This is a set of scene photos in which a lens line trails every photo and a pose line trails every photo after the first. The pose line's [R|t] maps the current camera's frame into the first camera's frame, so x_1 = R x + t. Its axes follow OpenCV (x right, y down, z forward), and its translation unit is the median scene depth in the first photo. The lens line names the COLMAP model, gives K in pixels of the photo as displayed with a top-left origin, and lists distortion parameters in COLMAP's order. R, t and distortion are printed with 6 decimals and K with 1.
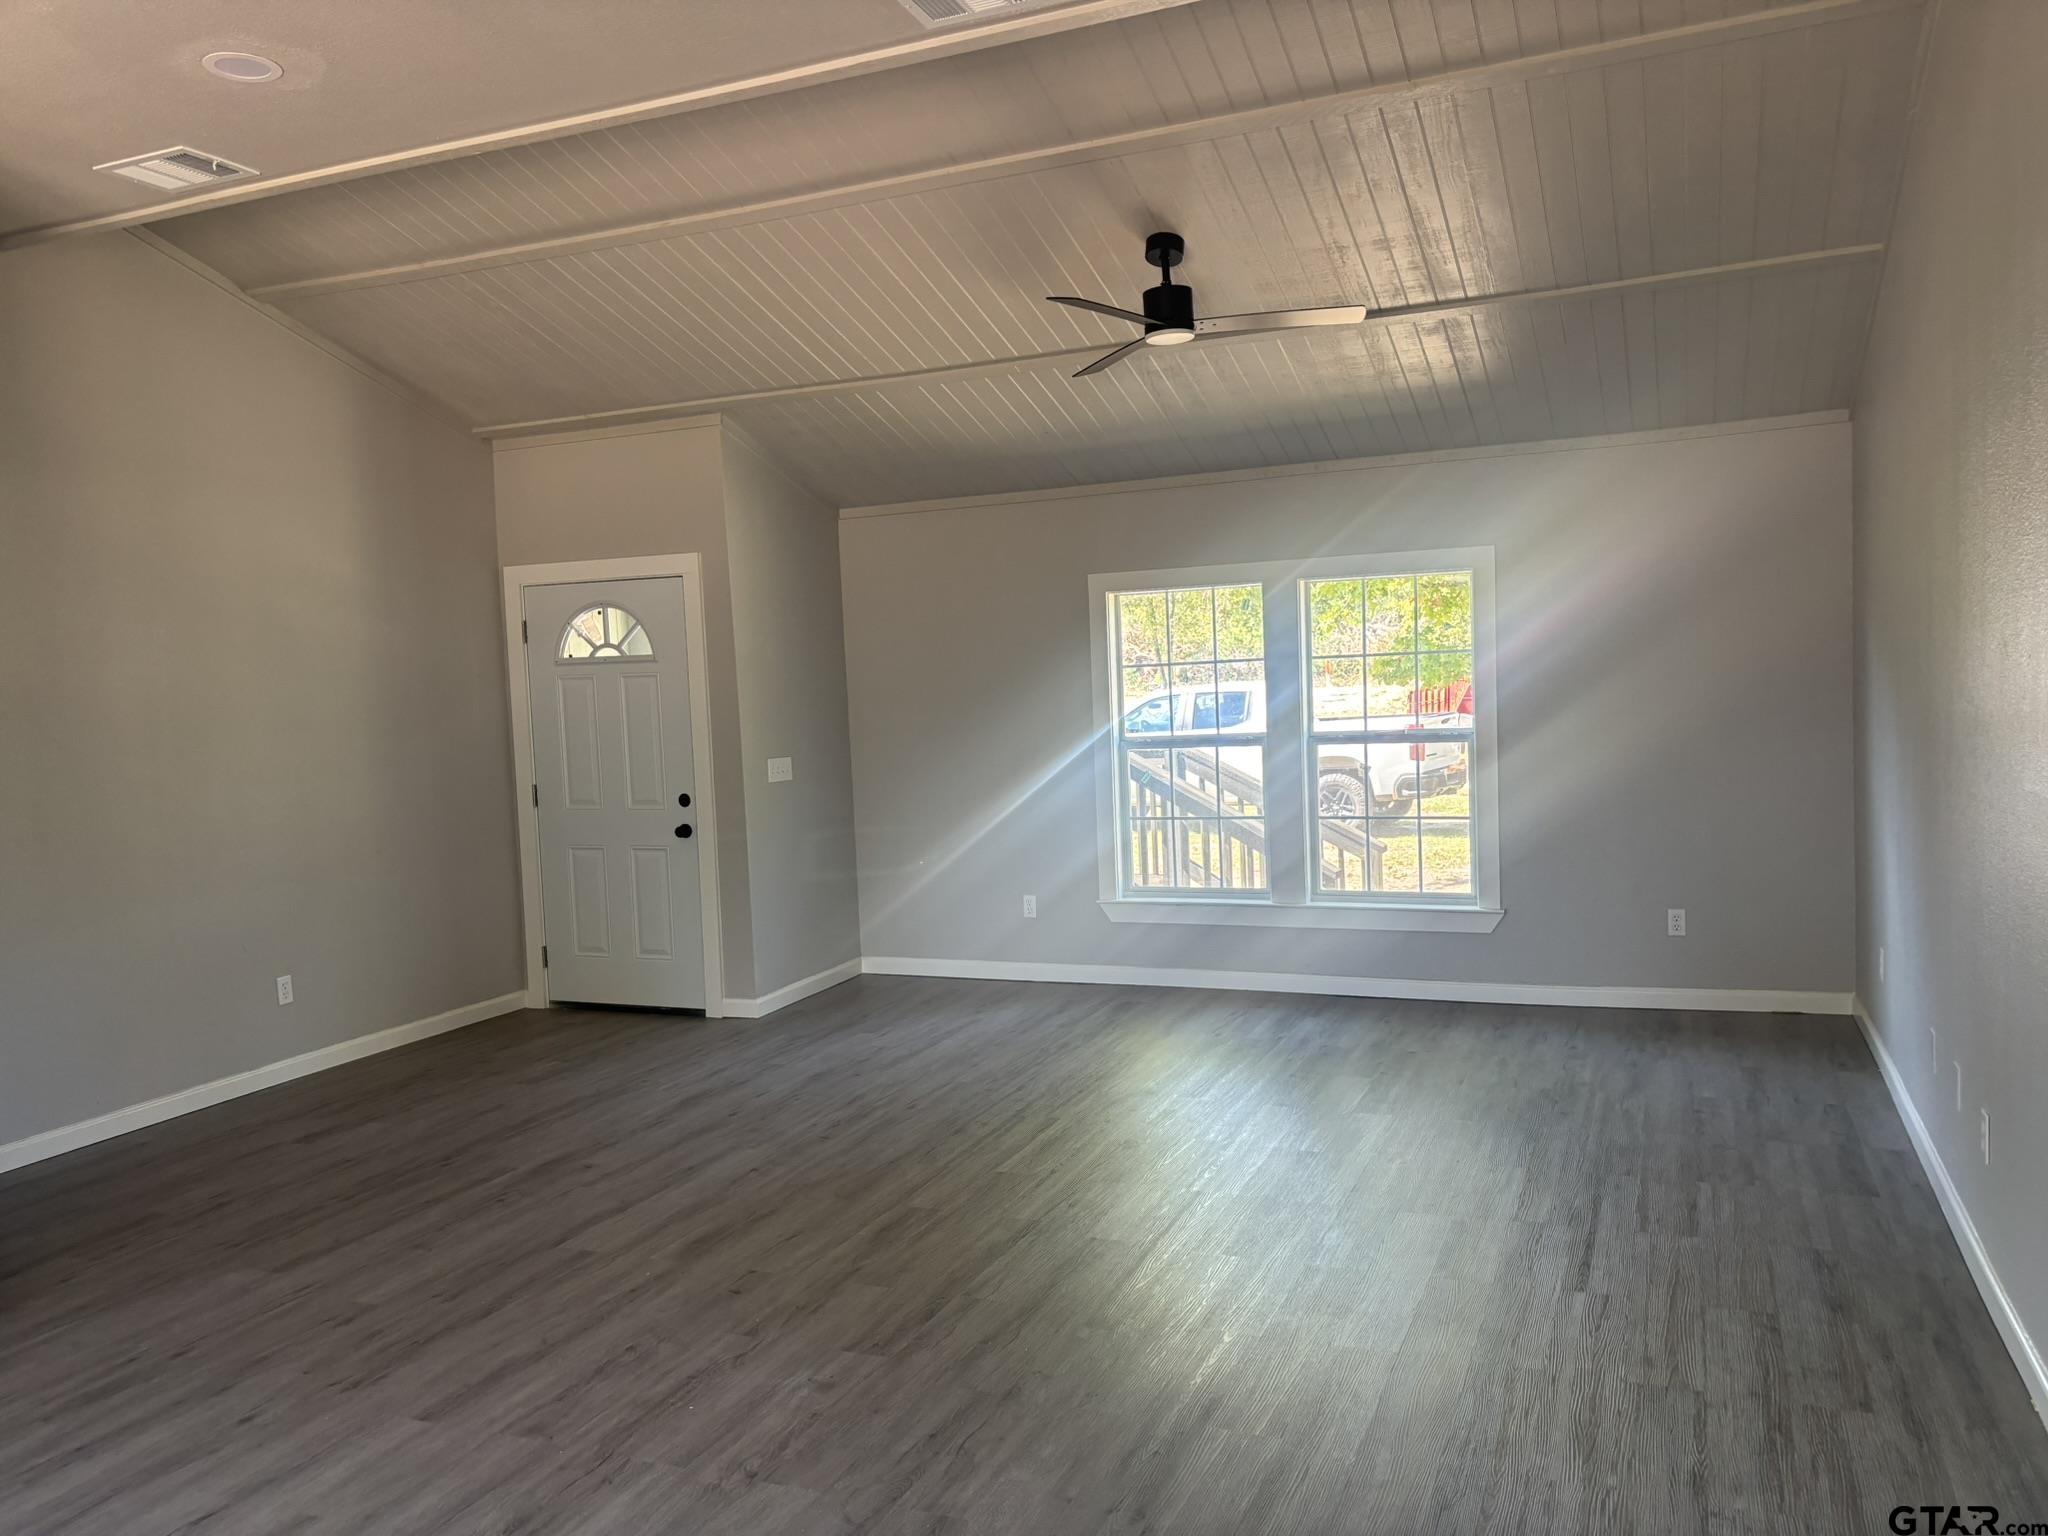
lens RADIAL K [[1558.8, 0, 1024.0], [0, 1558.8, 768.0], [0, 0, 1]] dist [-0.004875, -0.004738]
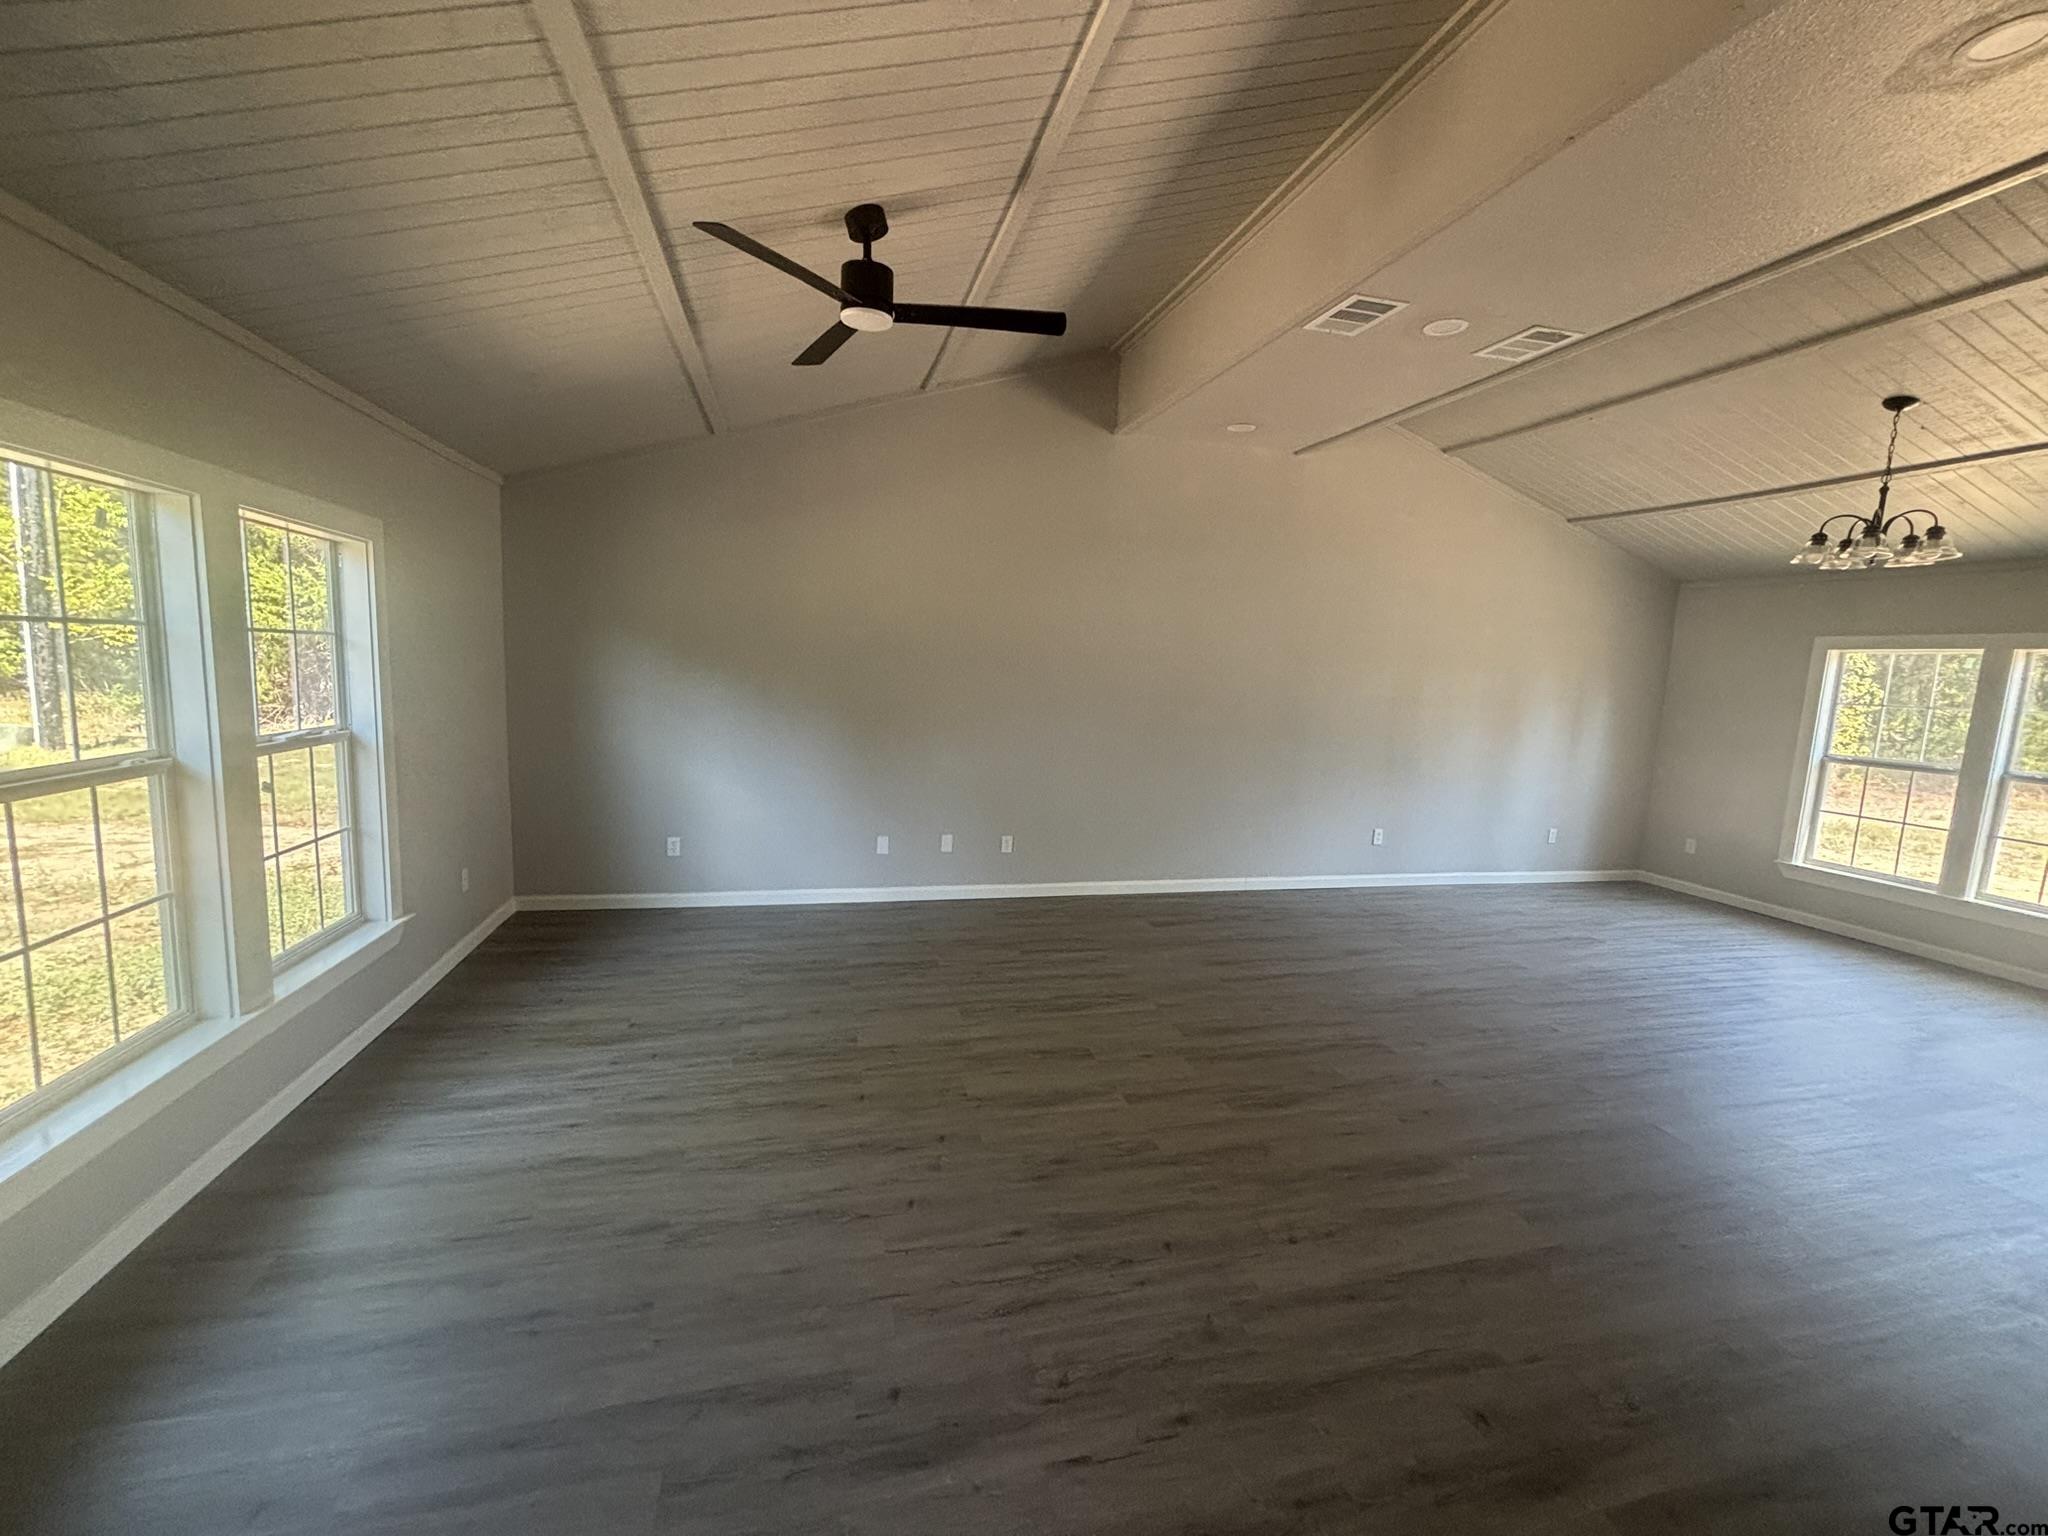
lens RADIAL K [[834.1, 0, 1024.0], [0, 834.1, 768.0], [0, 0, 1]] dist [0.001337, 0.000741]
pose [[-0.611823, -0.090276, 0.785826, -0.393179], [0.022688, 0.991054, 0.131517, -0.067745], [-0.790669, 0.098294, -0.604302, 1.267337]]
